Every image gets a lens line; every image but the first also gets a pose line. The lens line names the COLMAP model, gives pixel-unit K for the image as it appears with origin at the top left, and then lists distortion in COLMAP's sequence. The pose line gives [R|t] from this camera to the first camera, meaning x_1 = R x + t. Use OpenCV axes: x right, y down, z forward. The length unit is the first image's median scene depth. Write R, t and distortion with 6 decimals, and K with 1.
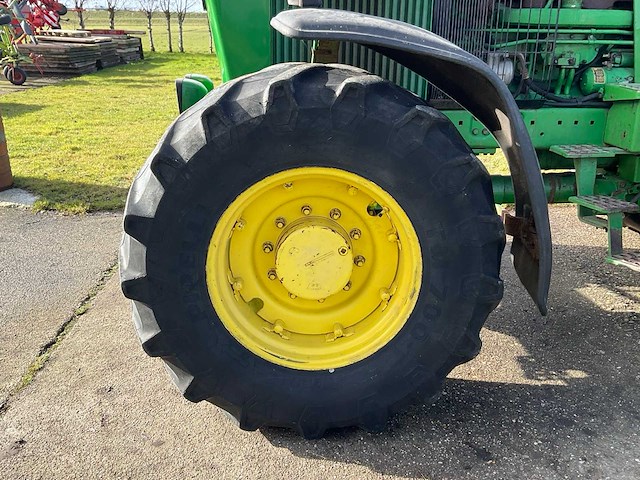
lens RADIAL K [[612.7, 0, 320.0], [0, 612.7, 240.0], [0, 0, 1]] dist [0.117356, -0.245956]
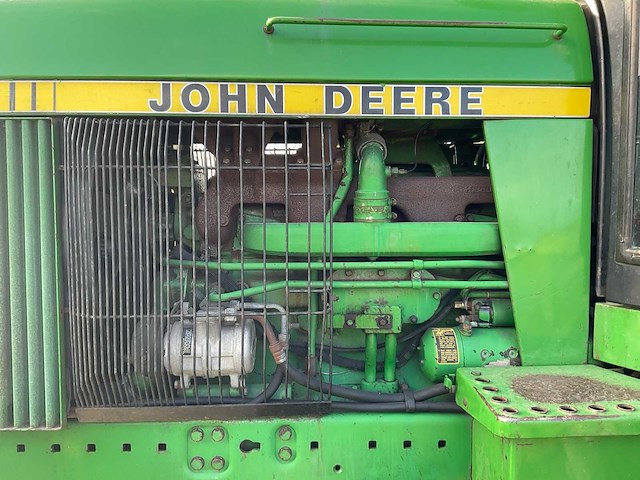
lens RADIAL K [[528.9, 0, 320.0], [0, 528.9, 240.0], [0, 0, 1]] dist [0.057059, -0.111038]
pose [[0.997536, -0.013790, -0.068788, 0.382326], [-0.004540, 0.965748, -0.259441, -0.239114], [0.070009, 0.259114, 0.963306, 0.567414]]
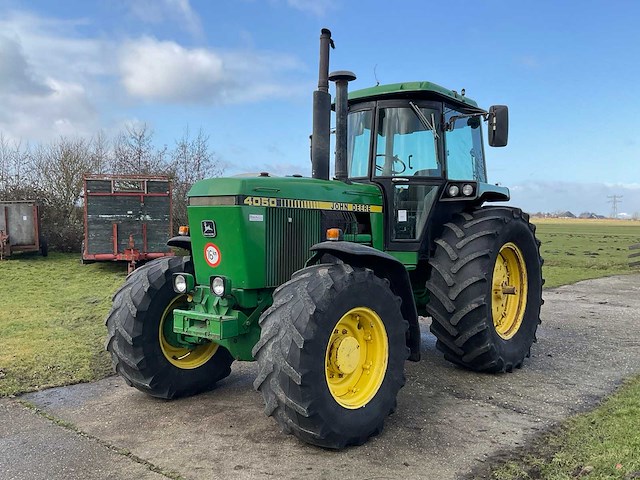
lens RADIAL K [[612.7, 0, 320.0], [0, 612.7, 240.0], [0, 0, 1]] dist [0.117356, -0.245956]
pose [[0.681806, -0.016762, 0.731341, -1.226629], [0.223390, 0.956754, -0.186331, 0.023673], [-0.696590, 0.290416, 0.656064, -0.325793]]
